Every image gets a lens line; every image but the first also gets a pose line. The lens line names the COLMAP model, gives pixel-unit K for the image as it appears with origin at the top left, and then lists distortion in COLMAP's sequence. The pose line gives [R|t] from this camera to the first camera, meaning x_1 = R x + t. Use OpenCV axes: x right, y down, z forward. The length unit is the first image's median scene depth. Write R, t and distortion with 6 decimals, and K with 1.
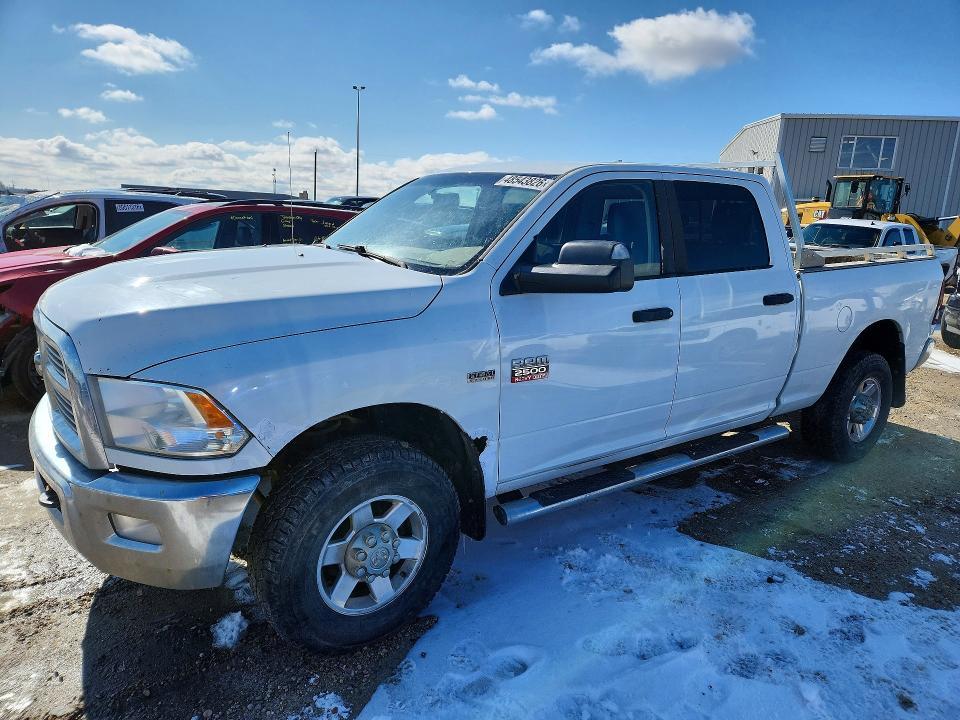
lens RADIAL K [[759.4, 0, 497.5], [0, 759.4, 360.9], [0, 0, 1]] dist [0.034728, -0.009459]
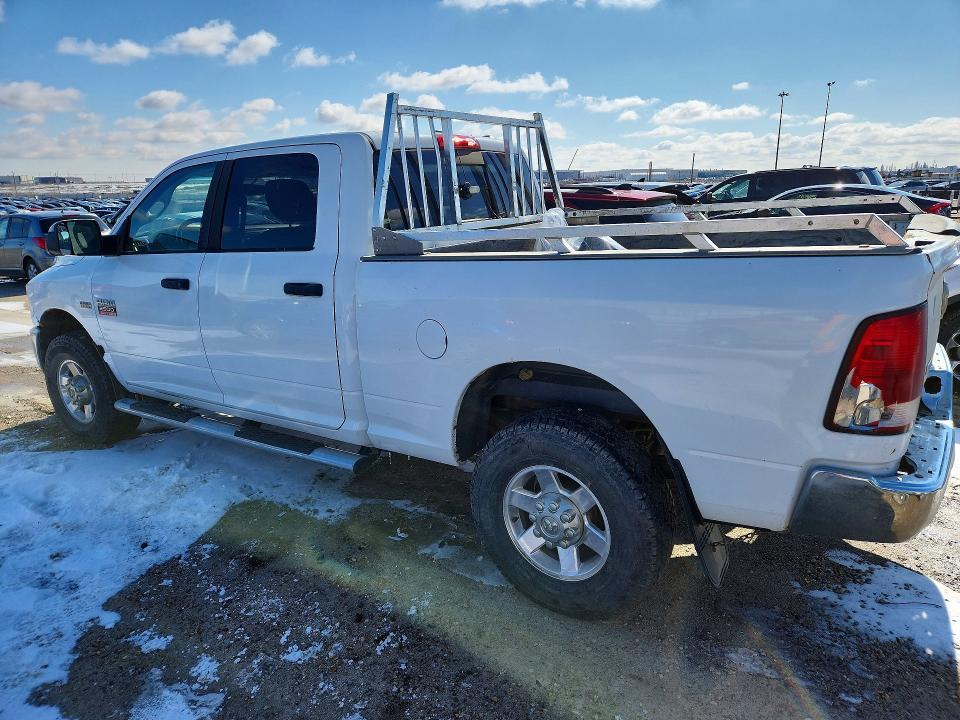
lens RADIAL K [[759.4, 0, 497.5], [0, 759.4, 360.9], [0, 0, 1]] dist [0.034728, -0.009459]
pose [[0.204252, 0.168944, -0.964230, 1.182695], [-0.143114, 0.979565, 0.141315, -0.147136], [0.968401, 0.109131, 0.224256, 0.999859]]
